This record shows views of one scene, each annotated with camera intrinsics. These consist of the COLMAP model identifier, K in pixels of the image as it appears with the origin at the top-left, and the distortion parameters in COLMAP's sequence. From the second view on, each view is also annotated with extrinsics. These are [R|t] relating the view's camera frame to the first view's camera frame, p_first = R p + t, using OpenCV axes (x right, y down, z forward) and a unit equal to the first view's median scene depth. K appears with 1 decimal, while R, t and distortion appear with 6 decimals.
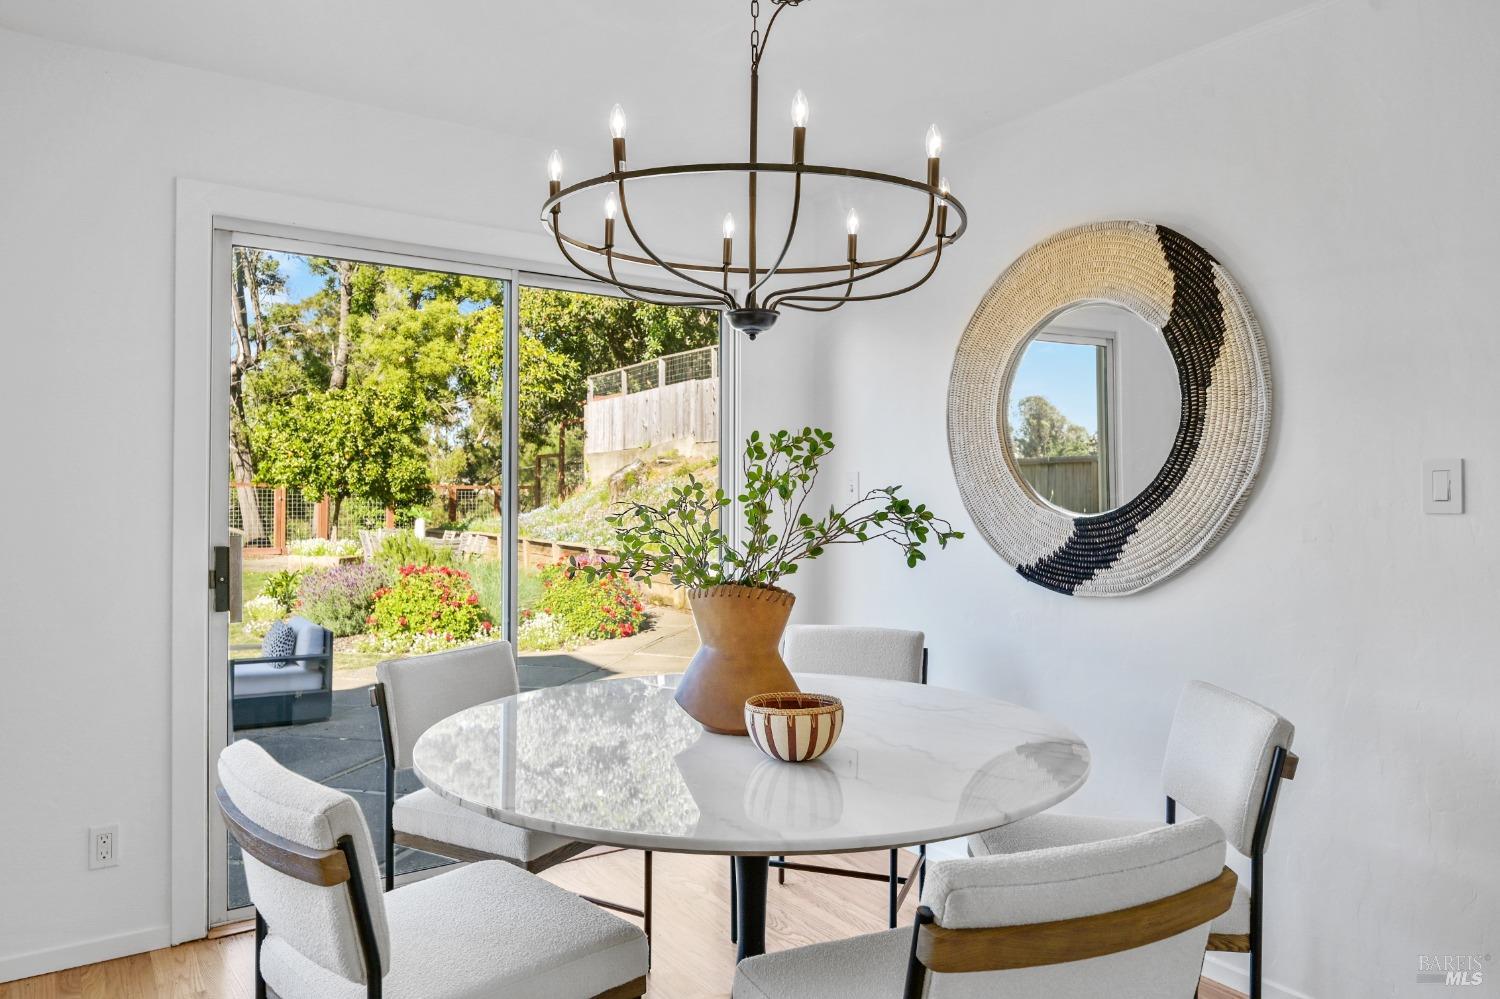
lens RADIAL K [[1008.0, 0, 753.4], [0, 1008.0, 493.5], [0, 0, 1]] dist [-0.002096, -0.001584]
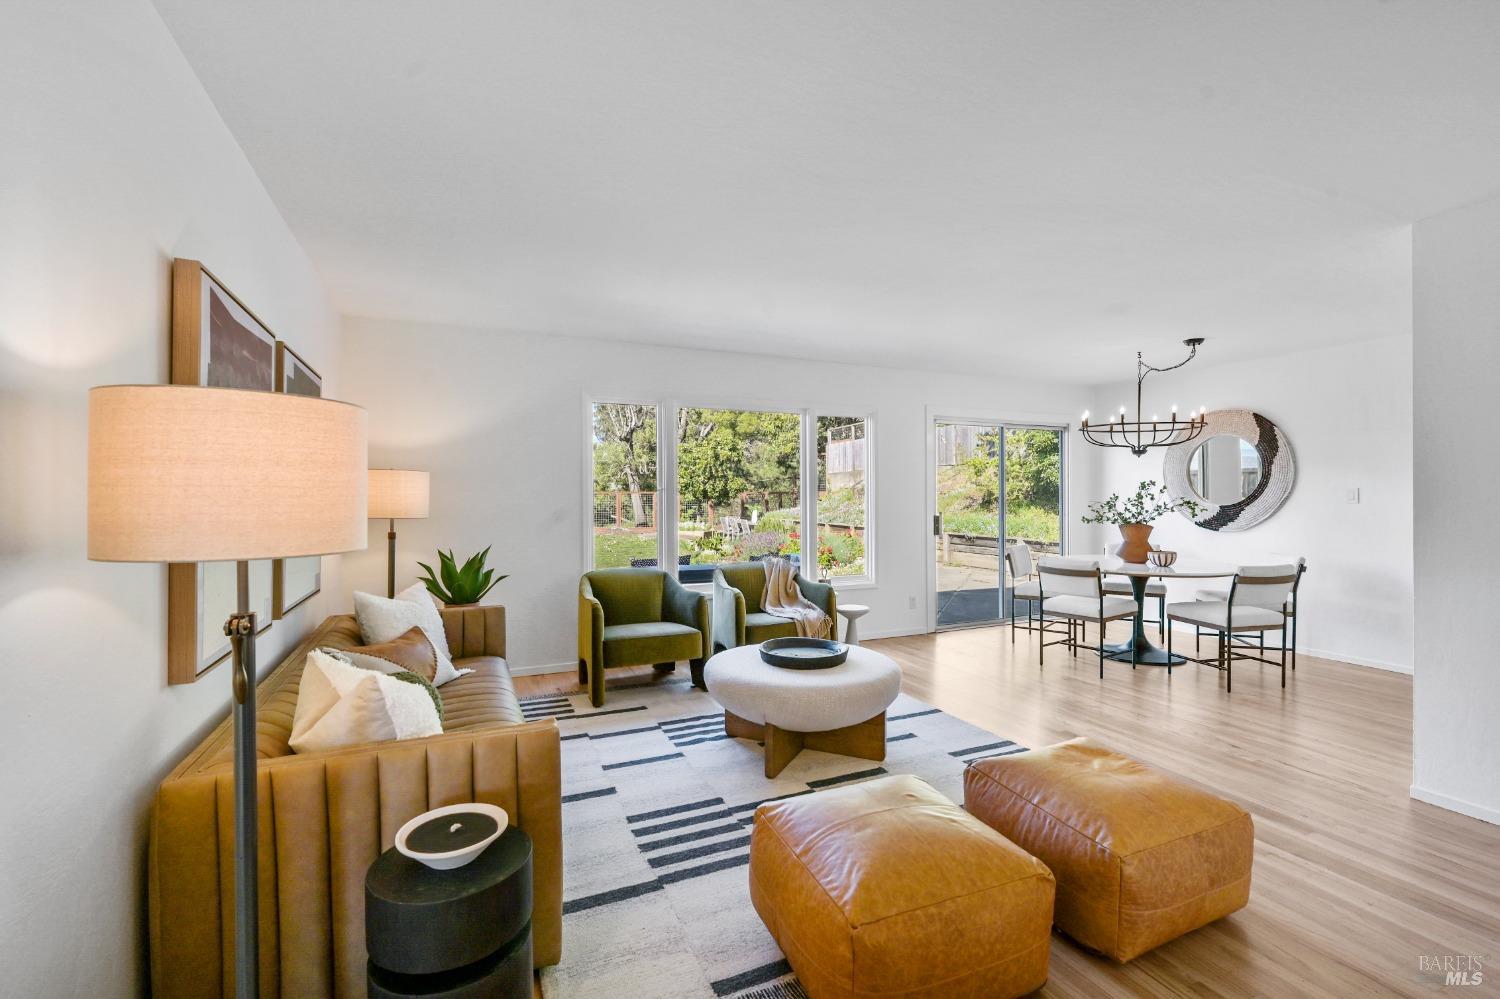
lens RADIAL K [[647.1, 0, 748.1], [0, 647.1, 499.6], [0, 0, 1]] dist [-0.014746, -0.000124]
pose [[0.979993, -0.005777, -0.198946, -0.717878], [0.007122, 0.999956, 0.006042, -0.016905], [0.198902, -0.007338, 0.979992, -1.227537]]
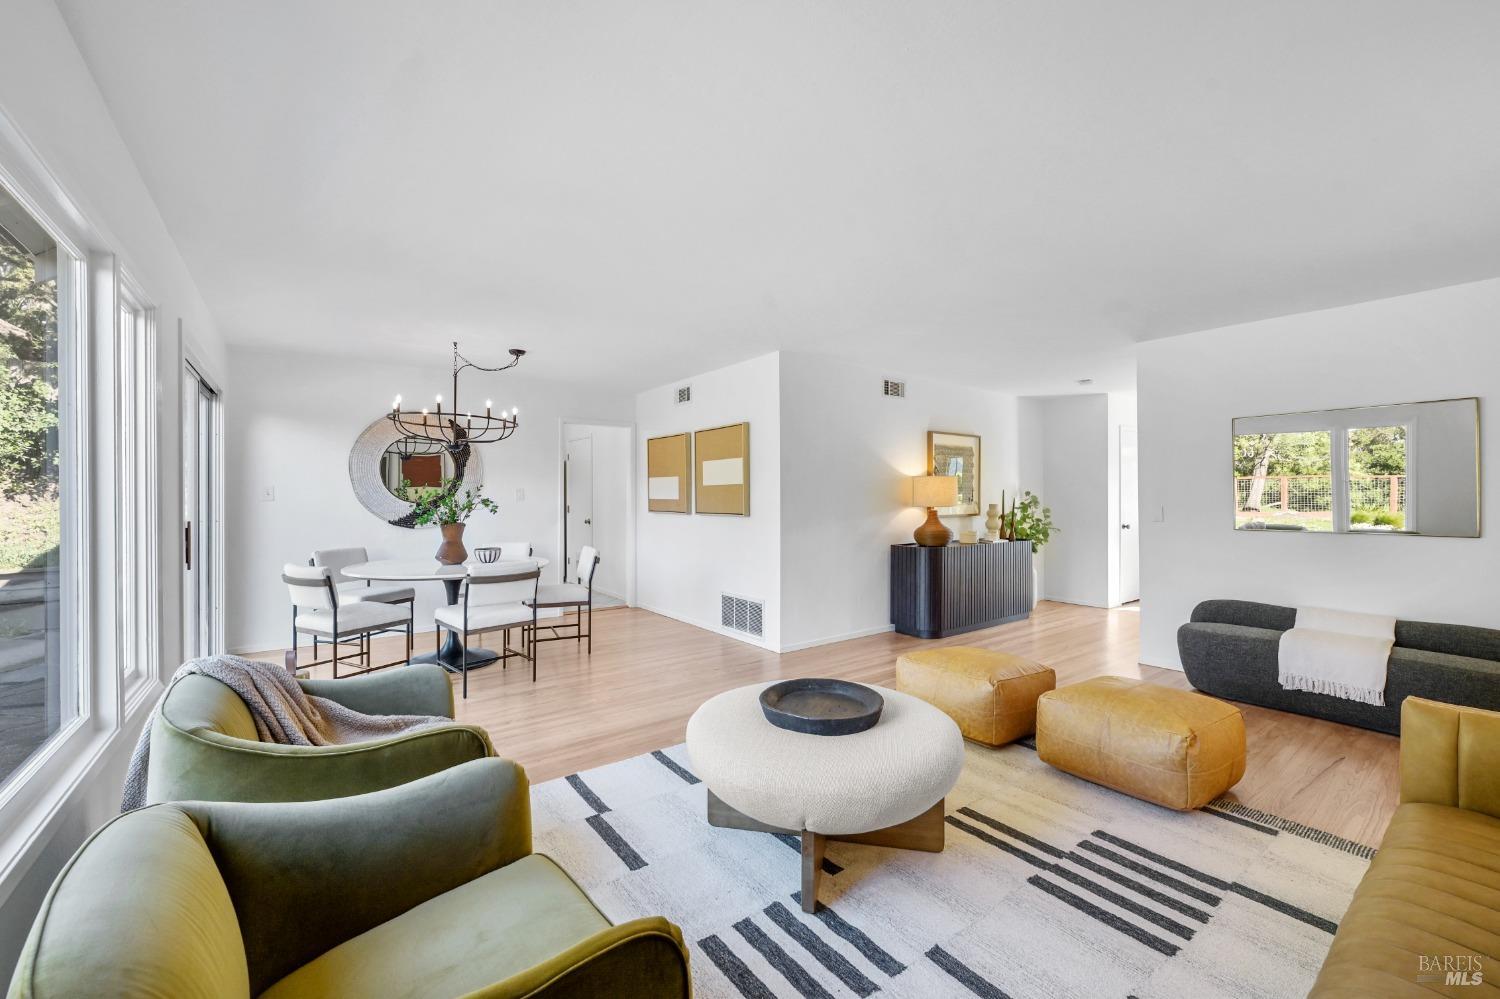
lens RADIAL K [[604.8, 0, 754.0], [0, 604.8, 491.9], [0, 0, 1]] dist [0.000752, 0.000072]
pose [[-0.026853, -0.000798, 0.999639, -1.618001], [0.004717, 0.999988, 0.000925, -0.009040], [-0.999628, 0.004740, -0.026849, 0.014964]]
